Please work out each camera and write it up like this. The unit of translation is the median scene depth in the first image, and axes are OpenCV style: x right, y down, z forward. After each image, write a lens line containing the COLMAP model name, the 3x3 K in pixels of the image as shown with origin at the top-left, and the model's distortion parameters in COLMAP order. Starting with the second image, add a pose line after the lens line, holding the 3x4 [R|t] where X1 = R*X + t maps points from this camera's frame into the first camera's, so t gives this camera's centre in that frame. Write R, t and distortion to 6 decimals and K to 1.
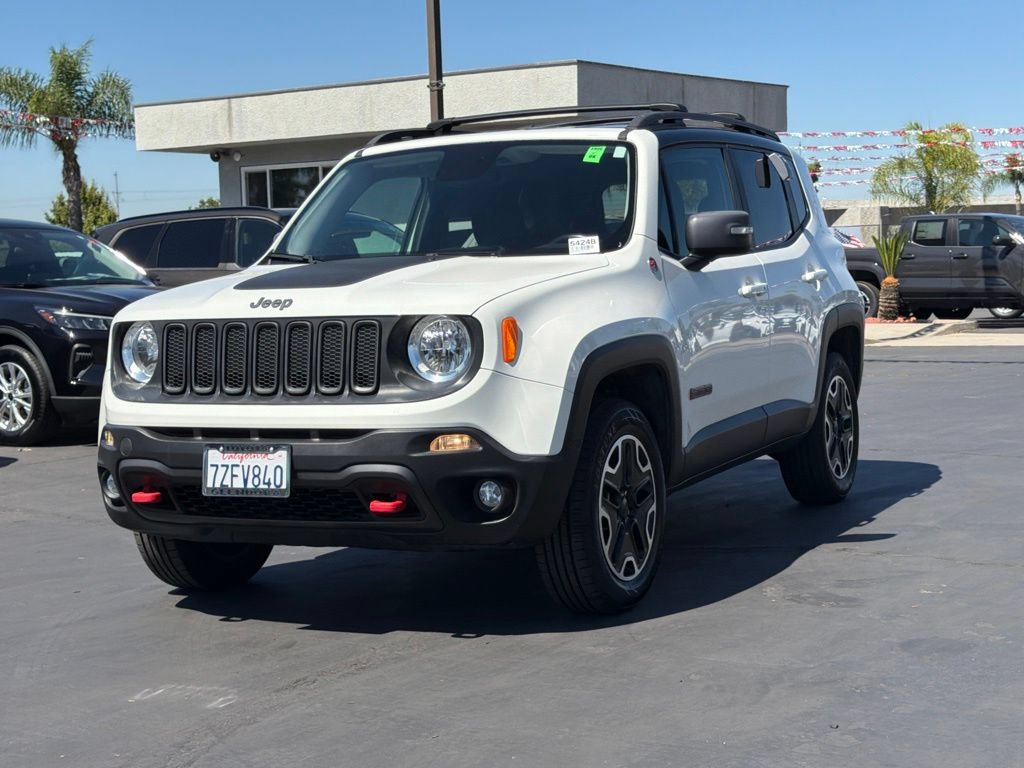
lens RADIAL K [[1713.6, 0, 514.3], [0, 1713.6, 387.2], [0, 0, 1]] dist [0.142525, -0.002788]
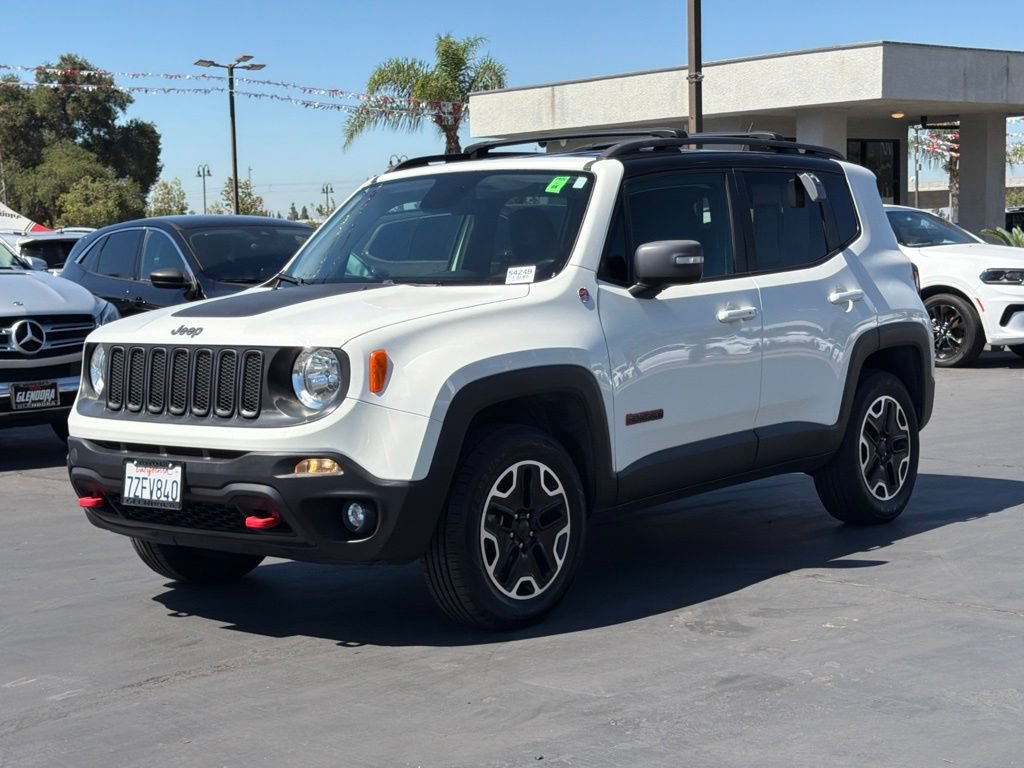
lens RADIAL K [[1713.6, 0, 514.3], [0, 1713.6, 387.2], [0, 0, 1]] dist [0.142525, -0.002788]
pose [[0.971069, 0.026567, -0.237318, 0.323863], [-0.022603, 0.999556, 0.019411, -0.039169], [0.237728, -0.013485, 0.971238, -0.017523]]
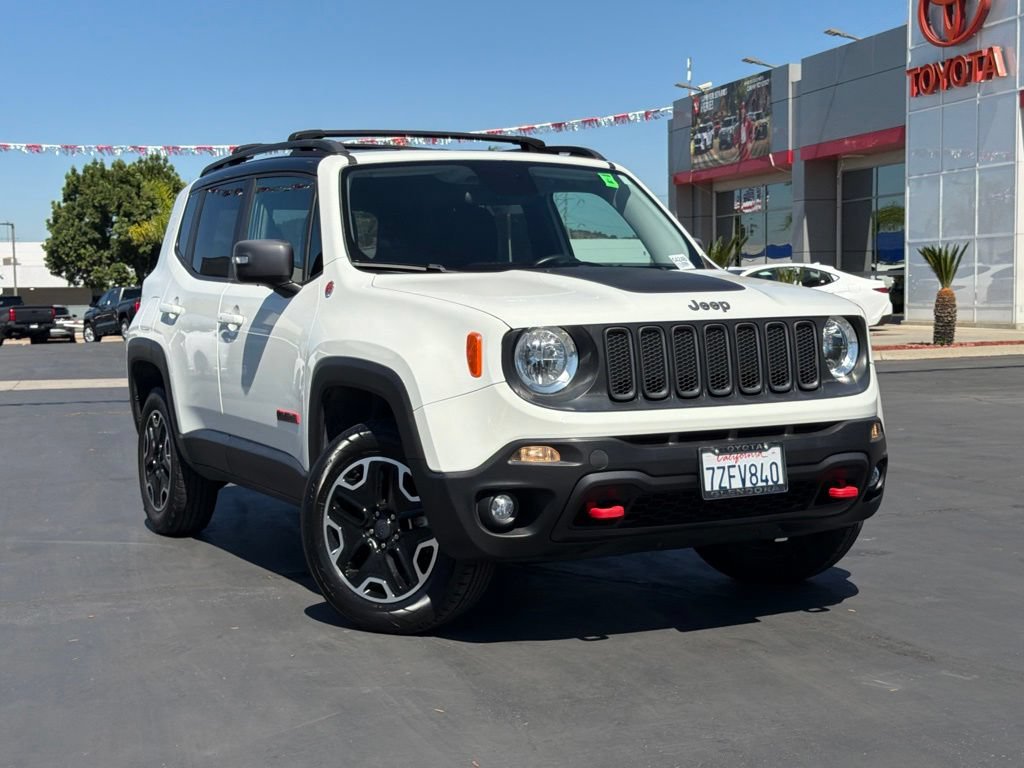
lens RADIAL K [[1598.1, 0, 513.8], [0, 1598.1, 406.5], [0, 0, 1]] dist [0.192046, -0.396564]
pose [[0.599273, -0.036233, 0.799724, -0.965712], [0.056472, 0.998400, 0.002918, 0.000953], [-0.798550, 0.043414, 0.600360, 0.531884]]
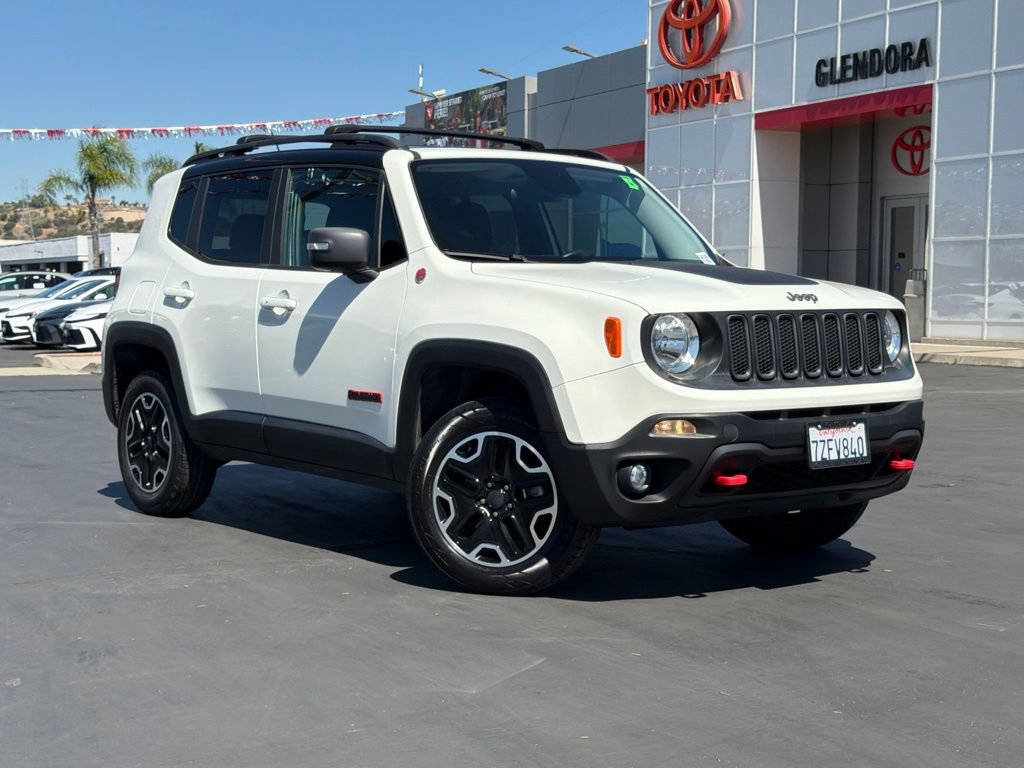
lens RADIAL K [[1598.1, 0, 513.8], [0, 1598.1, 406.5], [0, 0, 1]] dist [0.192046, -0.396564]
pose [[0.428900, -0.030404, 0.902840, -1.180132], [0.047187, 0.998823, 0.011220, 0.002061], [-0.902119, 0.037790, 0.429830, 0.722013]]
